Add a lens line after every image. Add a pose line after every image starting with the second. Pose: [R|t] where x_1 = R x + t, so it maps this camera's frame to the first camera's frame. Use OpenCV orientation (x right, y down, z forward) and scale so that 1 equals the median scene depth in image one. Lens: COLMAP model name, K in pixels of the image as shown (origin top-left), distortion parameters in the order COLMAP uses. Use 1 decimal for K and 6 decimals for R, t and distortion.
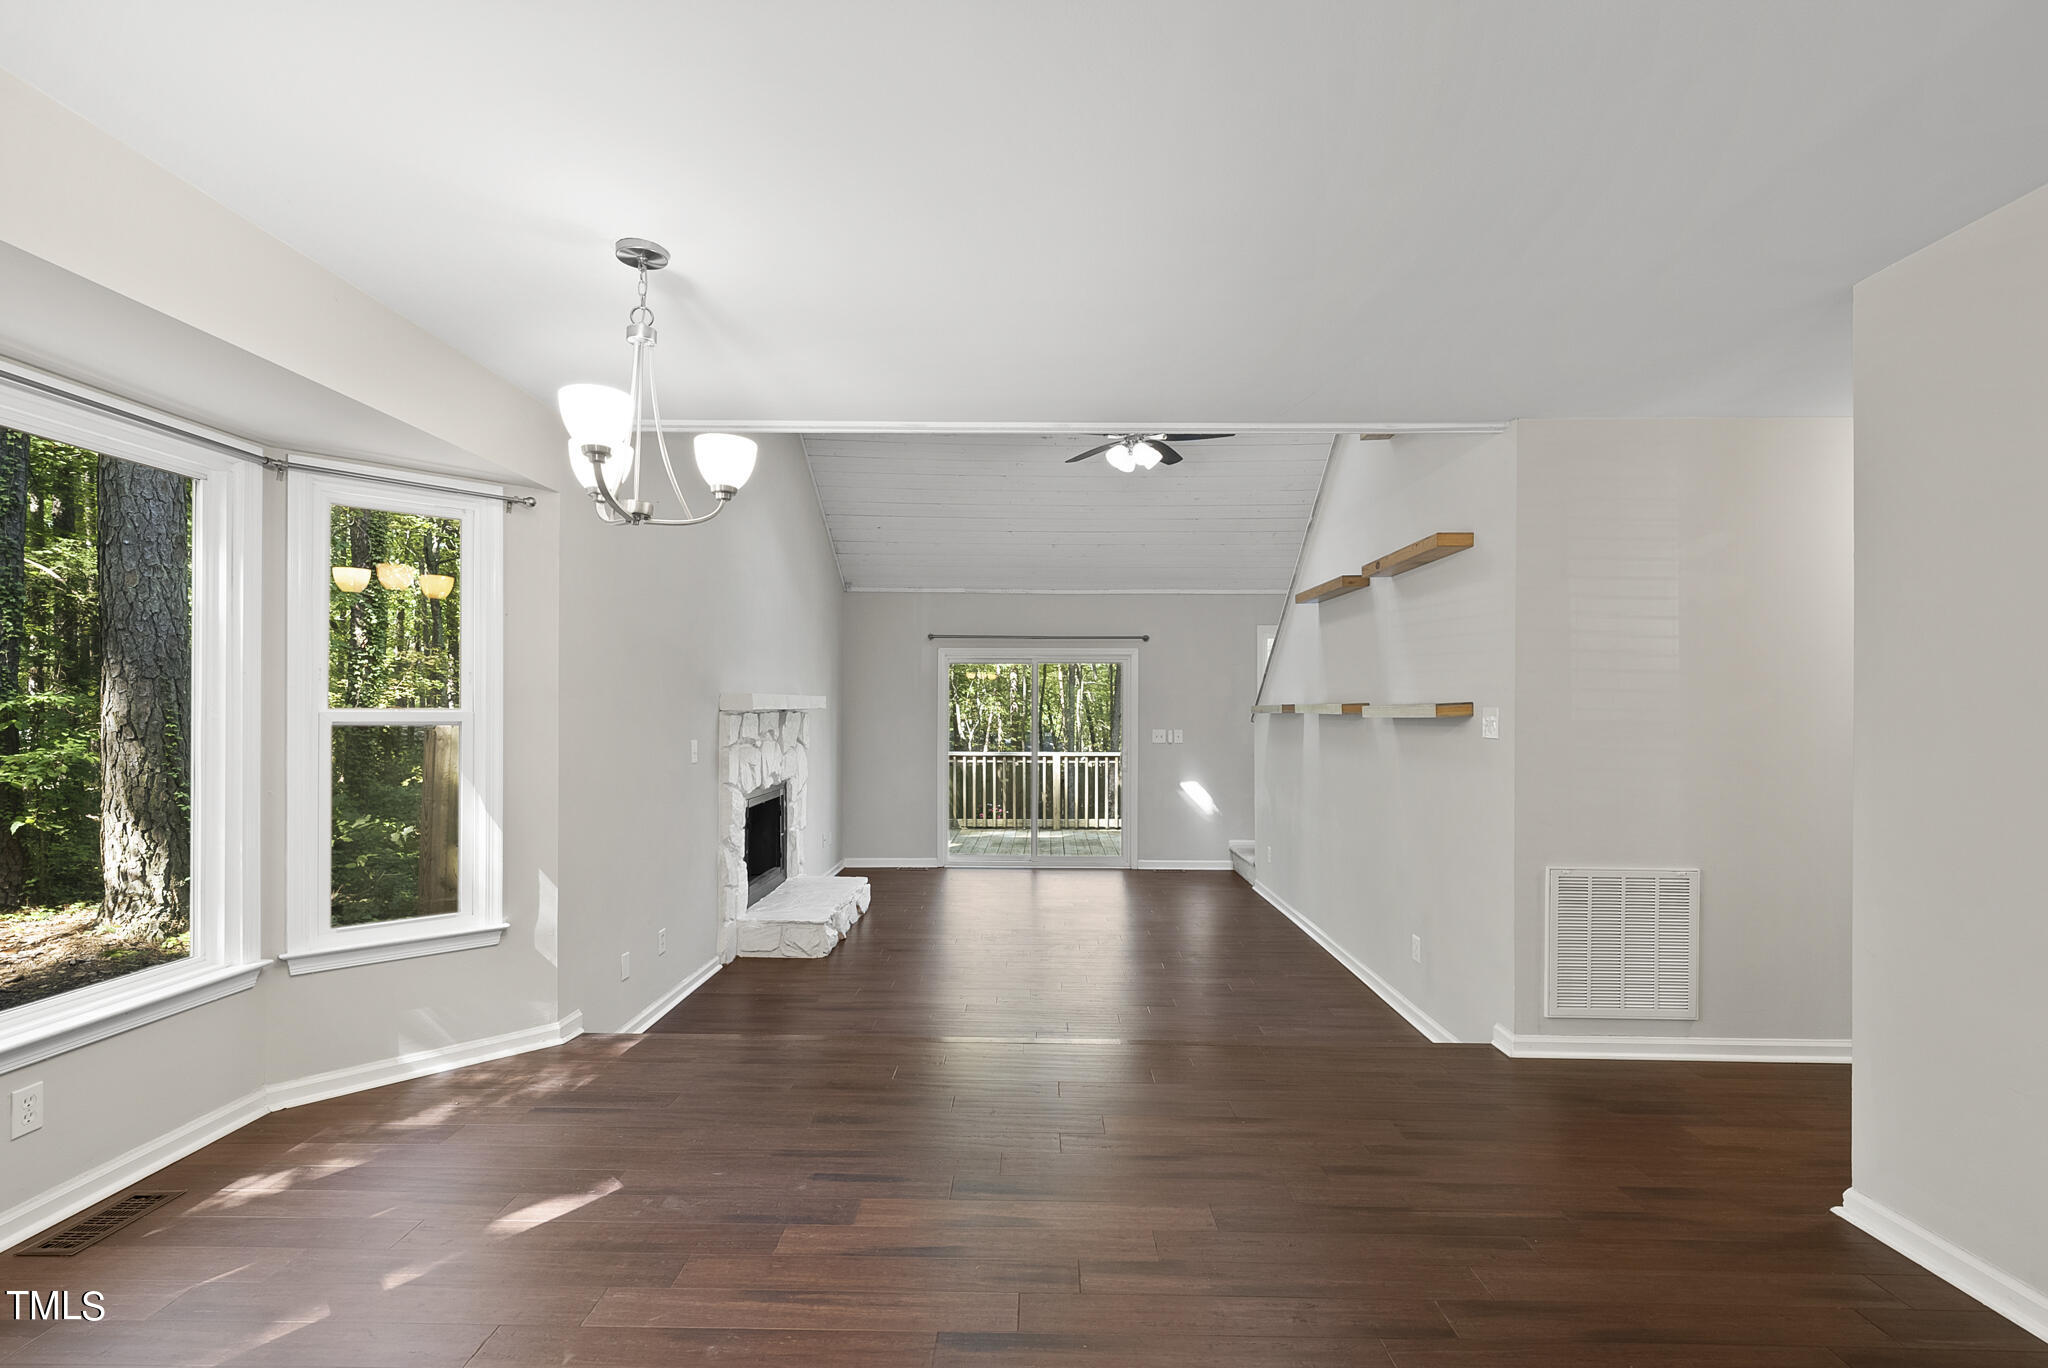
lens RADIAL K [[928.5, 0, 1022.0], [0, 928.5, 704.4], [0, 0, 1]] dist [0.008561, -0.002070]
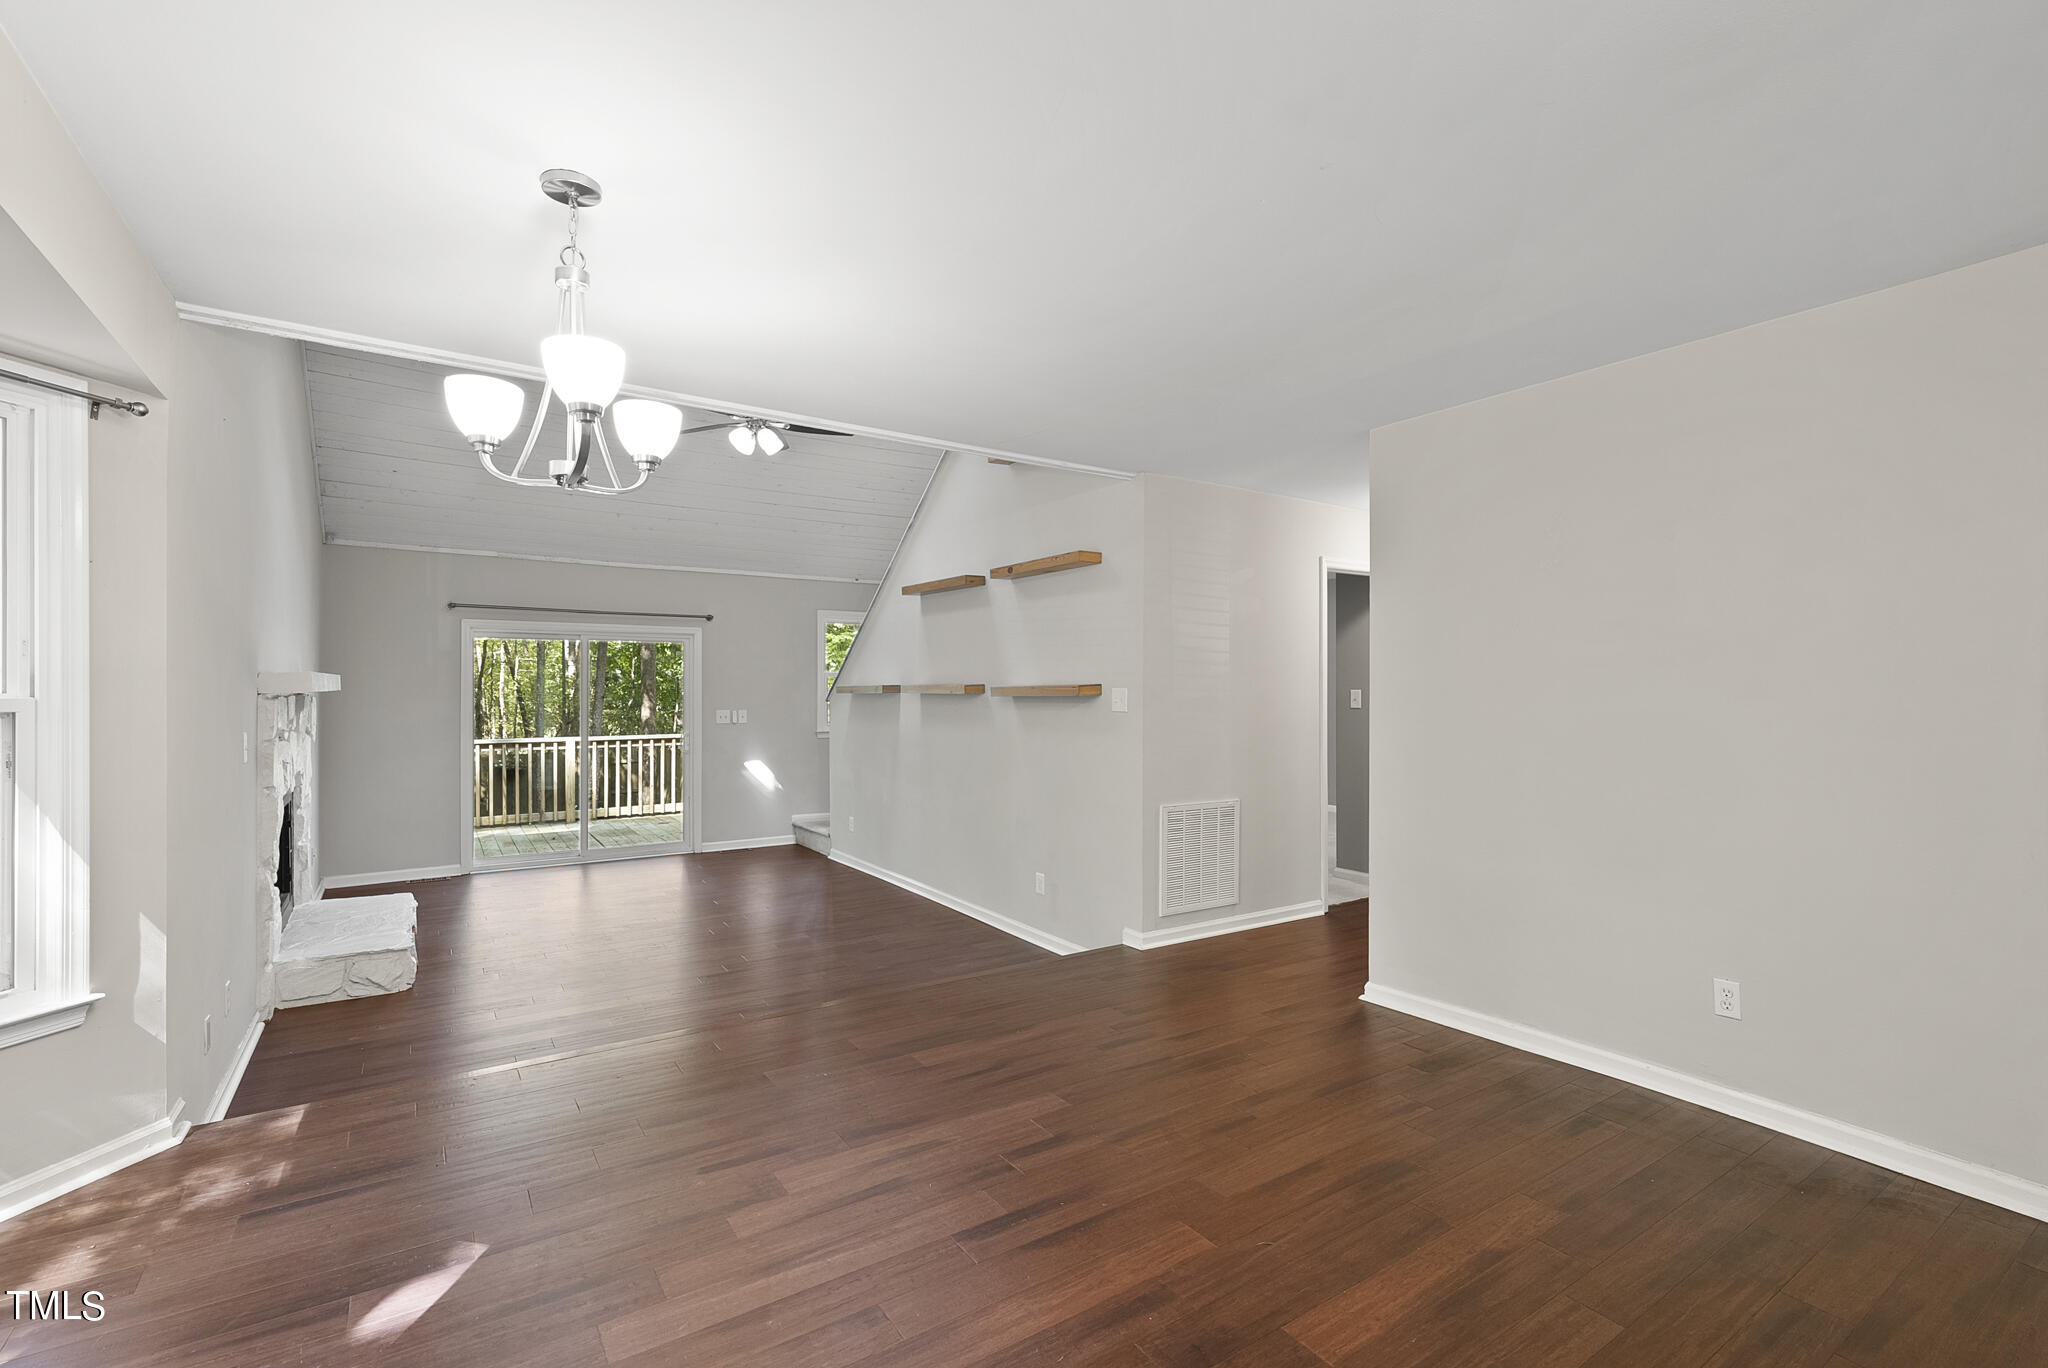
lens RADIAL K [[928.5, 0, 1020.6], [0, 928.5, 686.3], [0, 0, 1]] dist [0.008561, -0.002070]
pose [[0.820919, -0.000962, 0.571043, -0.308578], [-0.000825, 0.999996, 0.002870, -0.002672], [-0.571044, -0.002828, 0.820915, 0.005610]]
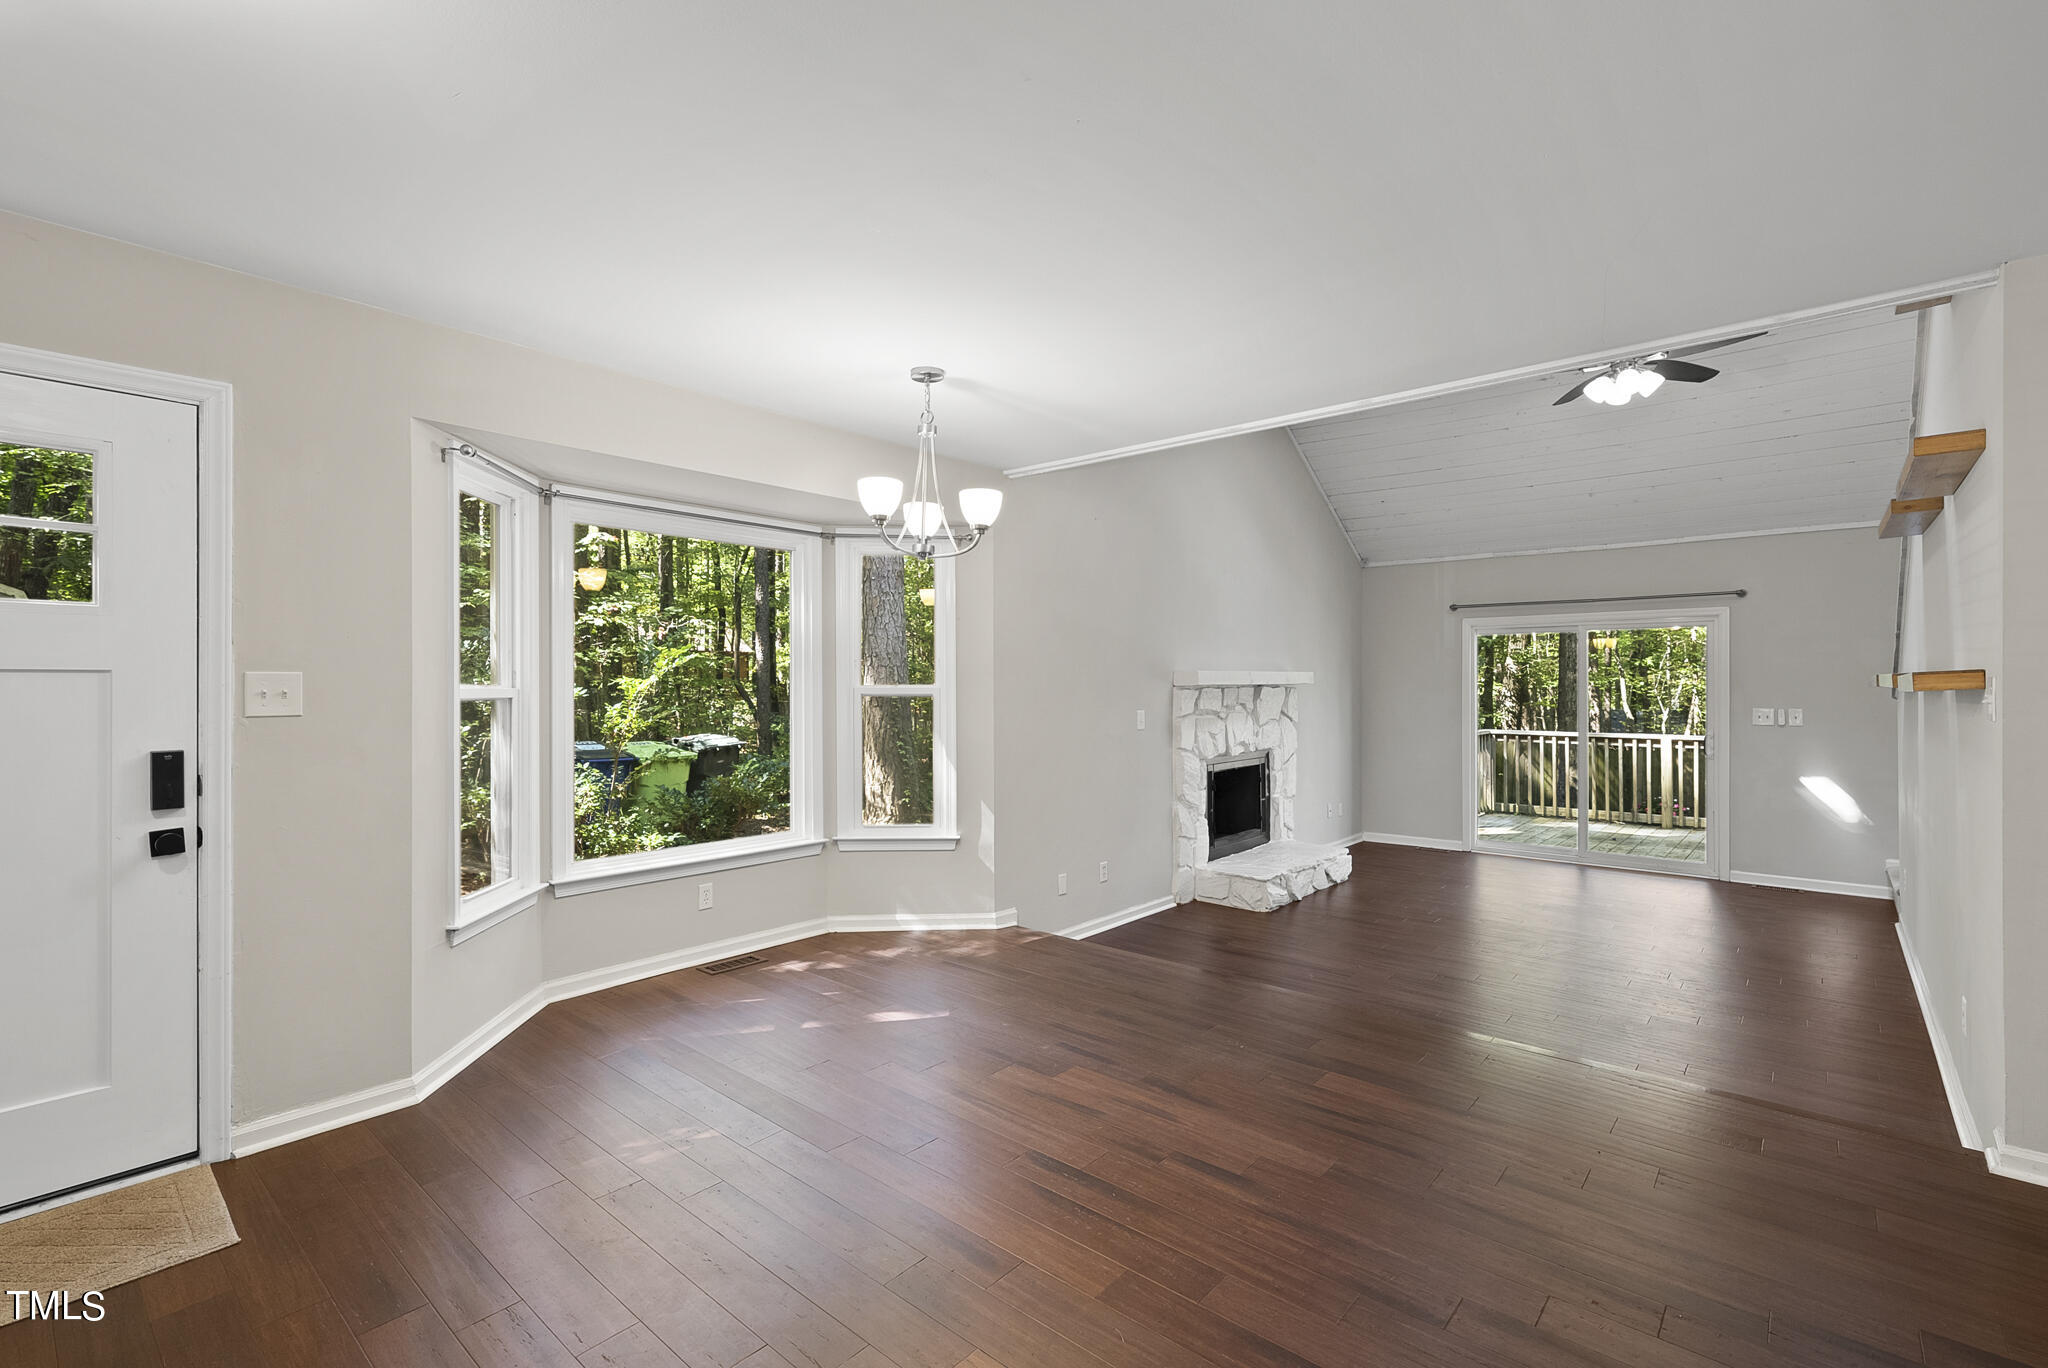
lens RADIAL K [[928.5, 0, 1026.8], [0, 928.5, 685.7], [0, 0, 1]] dist [0.008561, -0.002070]
pose [[0.762796, -0.003382, -0.646630, 0.357128], [0.007532, 0.999965, 0.003655, 0.001140], [0.646595, -0.007658, 0.762795, -0.009462]]
